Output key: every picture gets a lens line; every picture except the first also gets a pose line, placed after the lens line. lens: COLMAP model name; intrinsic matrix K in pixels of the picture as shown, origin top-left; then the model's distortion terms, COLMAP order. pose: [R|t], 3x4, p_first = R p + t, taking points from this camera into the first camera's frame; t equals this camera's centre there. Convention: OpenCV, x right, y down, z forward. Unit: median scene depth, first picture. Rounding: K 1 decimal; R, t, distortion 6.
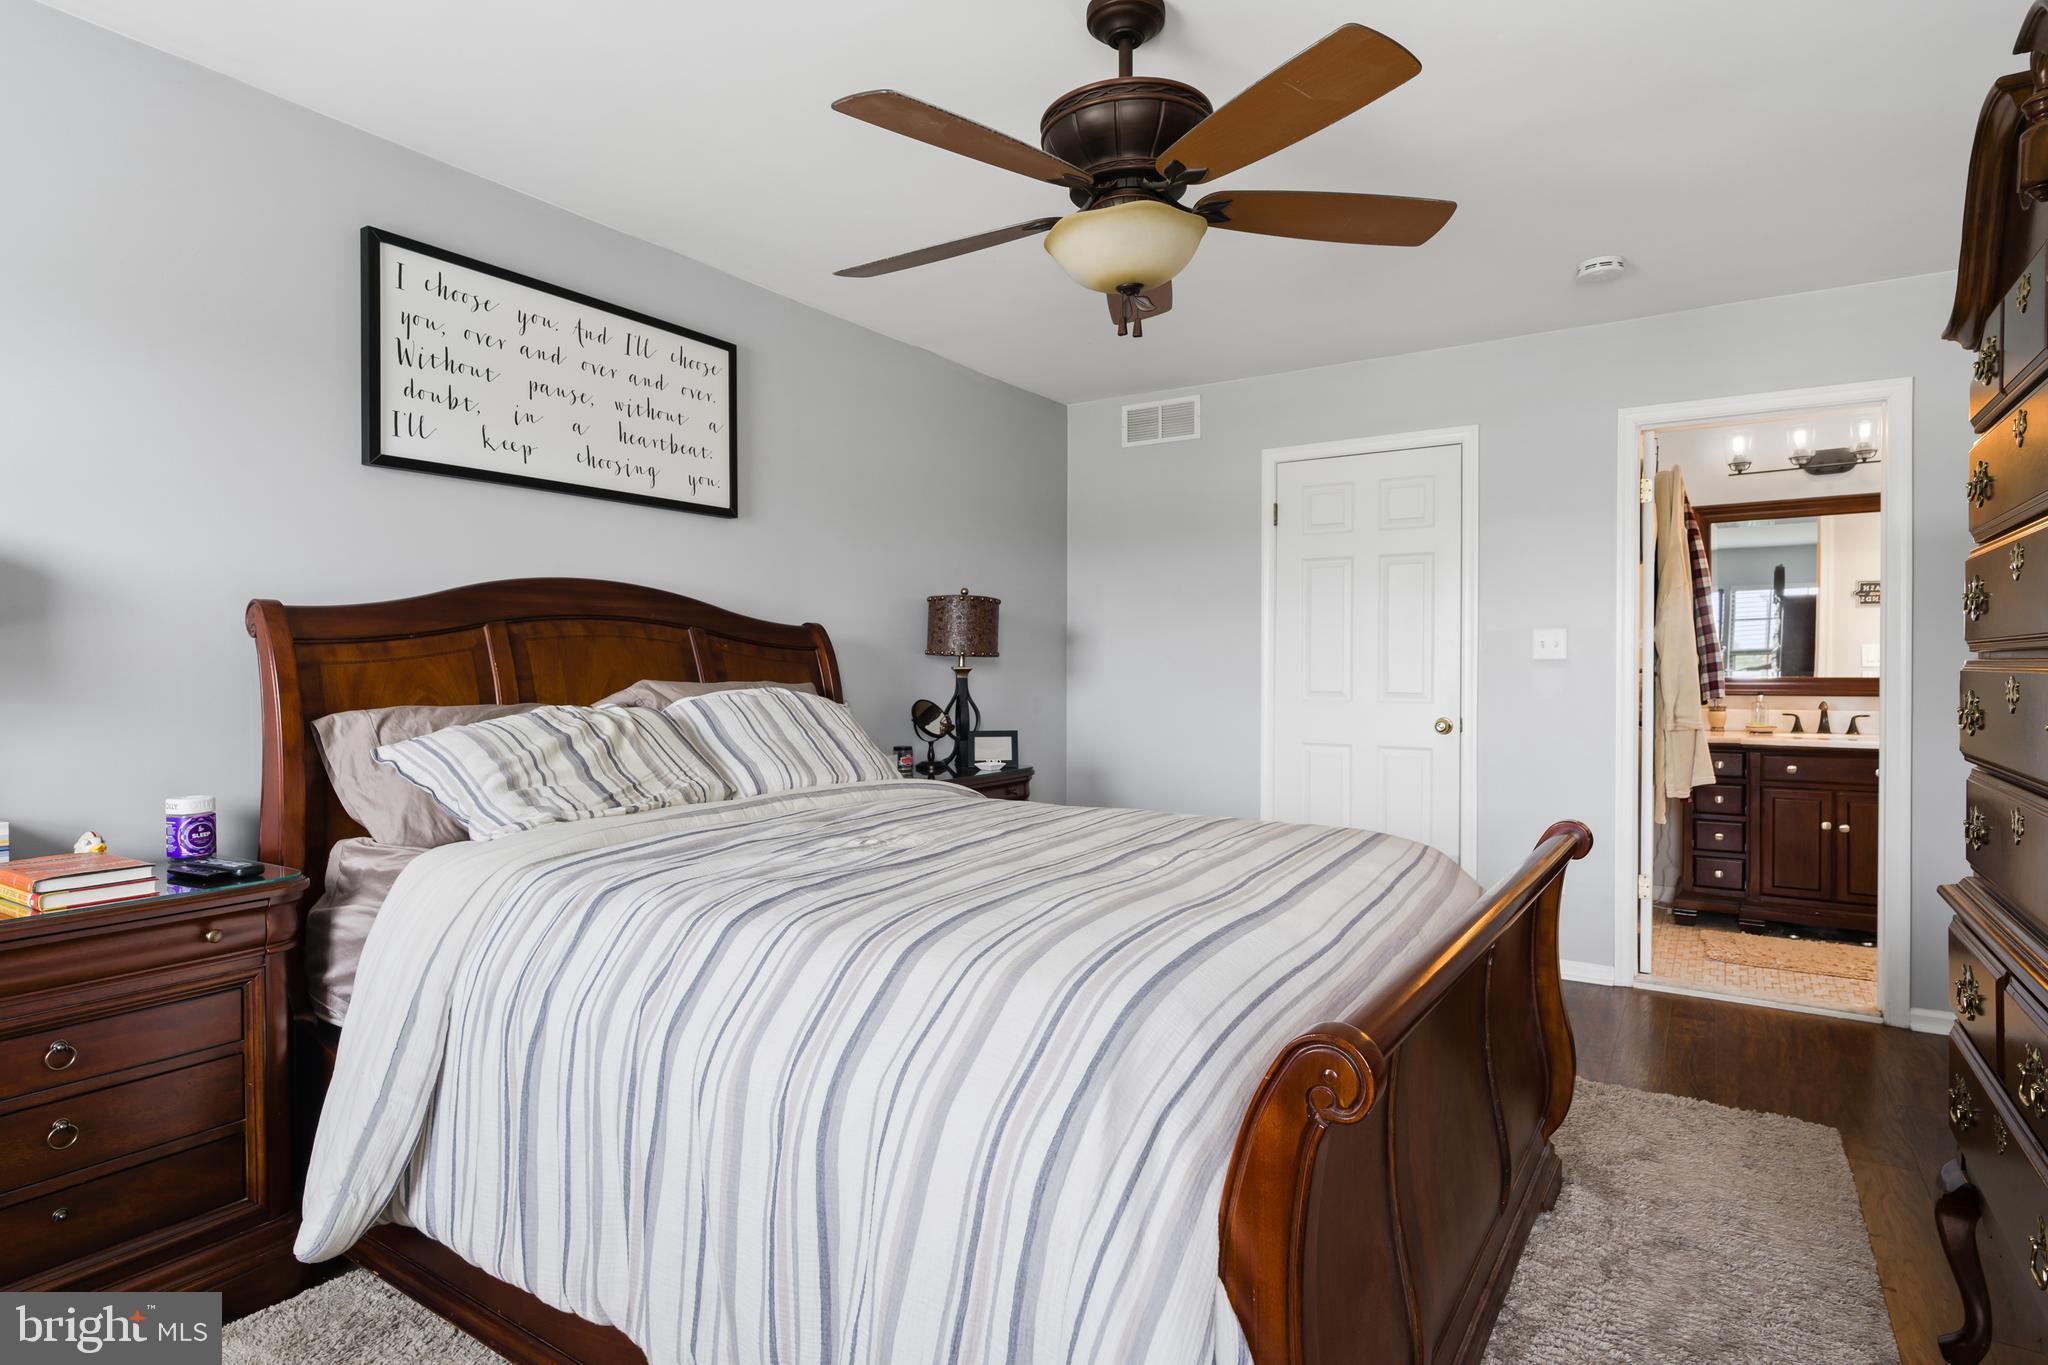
lens RADIAL K [[1067.6, 0, 1020.1], [0, 1067.6, 651.0], [0, 0, 1]] dist [-0.004024, 0.001373]
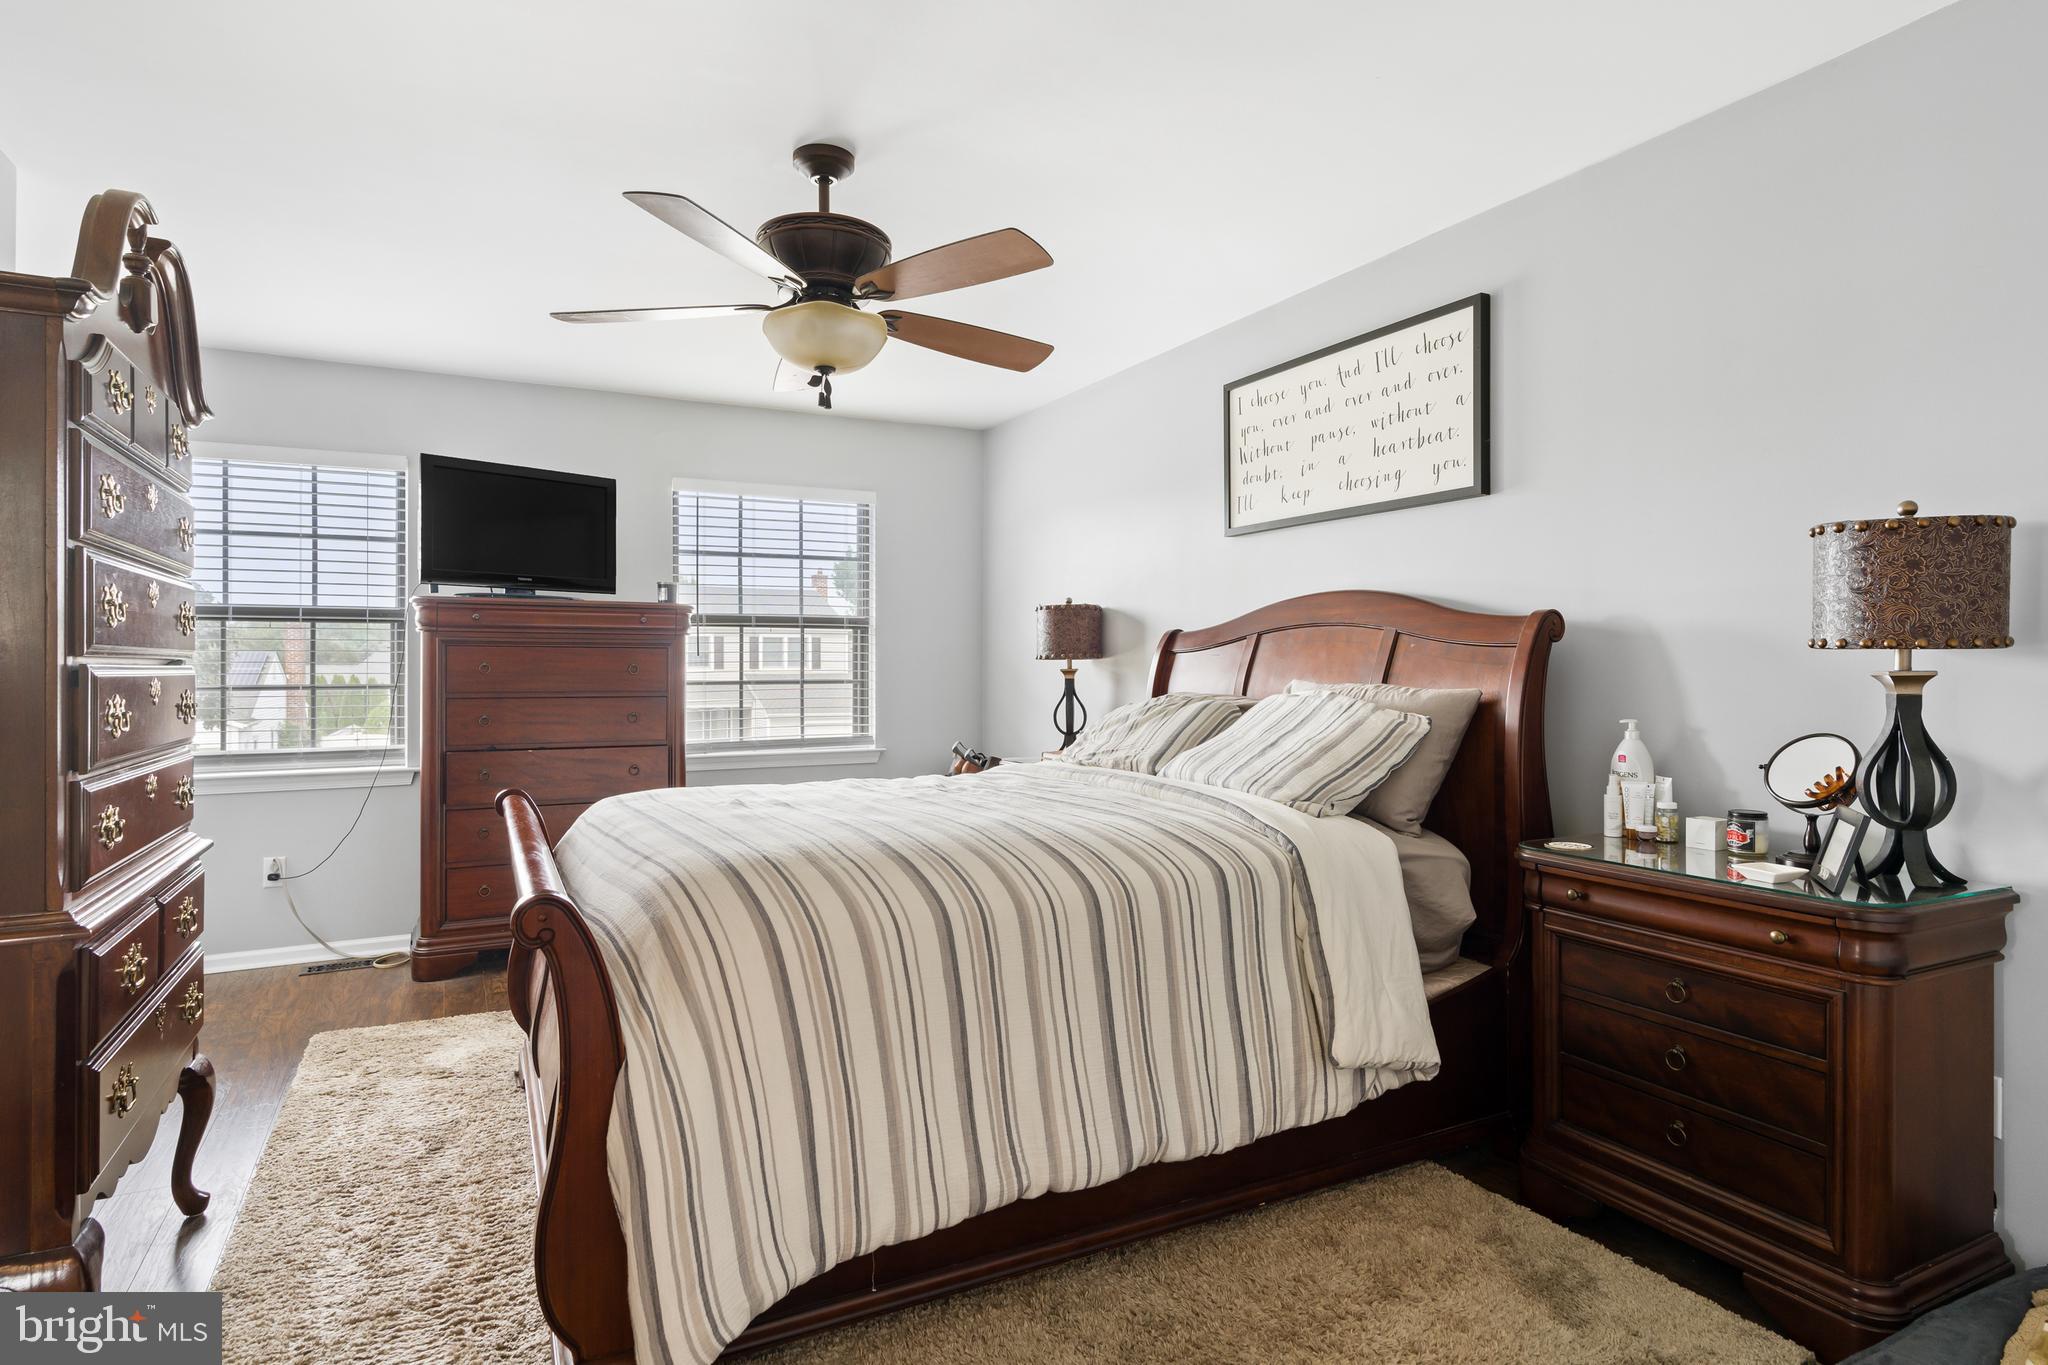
lens RADIAL K [[1067.6, 0, 1020.1], [0, 1067.6, 651.0], [0, 0, 1]] dist [-0.004024, 0.001373]
pose [[-0.475556, -0.012110, -0.879602, 0.704638], [0.010330, 0.999759, -0.019349, 0.014609], [0.879625, -0.018288, -0.475316, 1.148921]]
